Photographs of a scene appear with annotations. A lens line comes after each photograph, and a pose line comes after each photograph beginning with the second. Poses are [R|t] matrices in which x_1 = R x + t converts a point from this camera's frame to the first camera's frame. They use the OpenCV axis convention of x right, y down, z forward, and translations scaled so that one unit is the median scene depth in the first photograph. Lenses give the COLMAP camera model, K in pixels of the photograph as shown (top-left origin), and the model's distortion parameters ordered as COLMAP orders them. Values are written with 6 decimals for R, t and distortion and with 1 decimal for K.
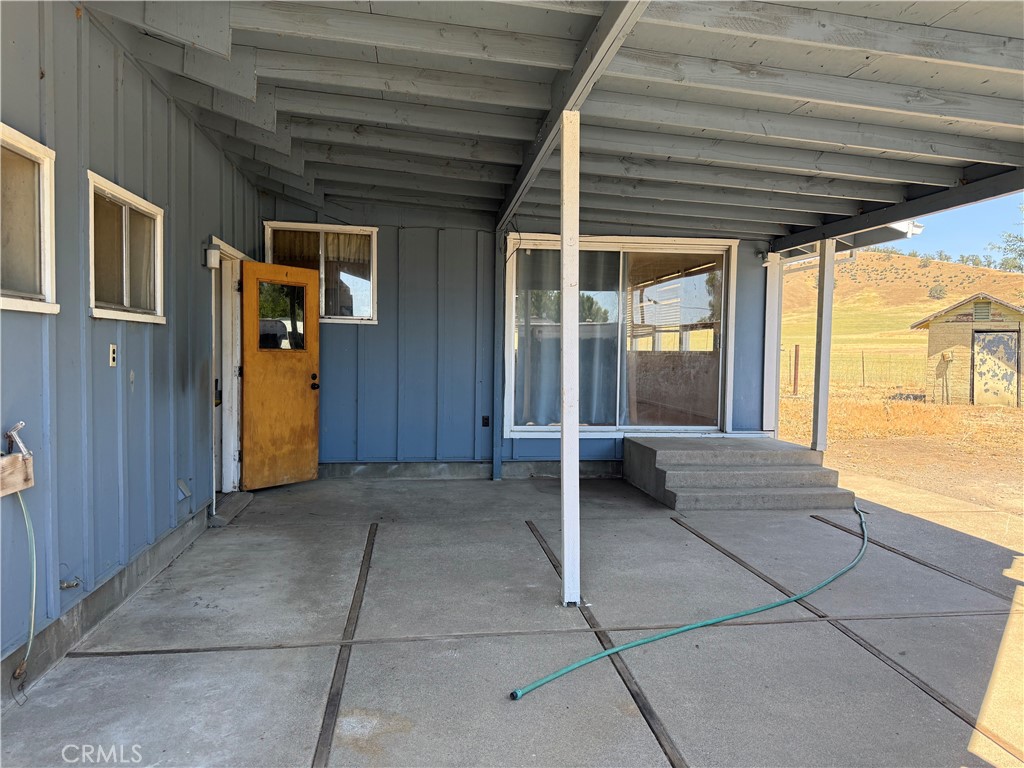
lens RADIAL K [[722.9, 0, 512.0], [0, 722.9, 384.0], [0, 0, 1]] dist [0.086551, -0.125180]
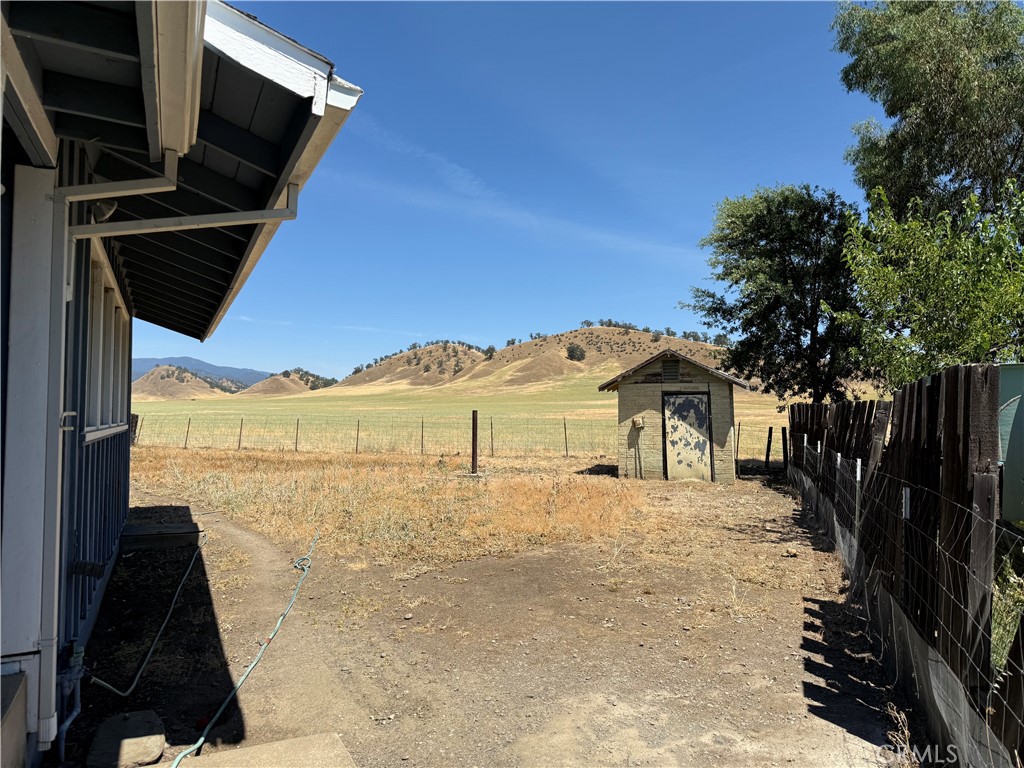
lens RADIAL K [[722.9, 0, 512.0], [0, 722.9, 384.0], [0, 0, 1]] dist [0.086551, -0.125180]
pose [[0.952185, 0.004099, 0.305496, 0.195861], [0.023889, 0.995850, -0.087819, -0.012071], [-0.304588, 0.090918, 0.948135, 0.238533]]
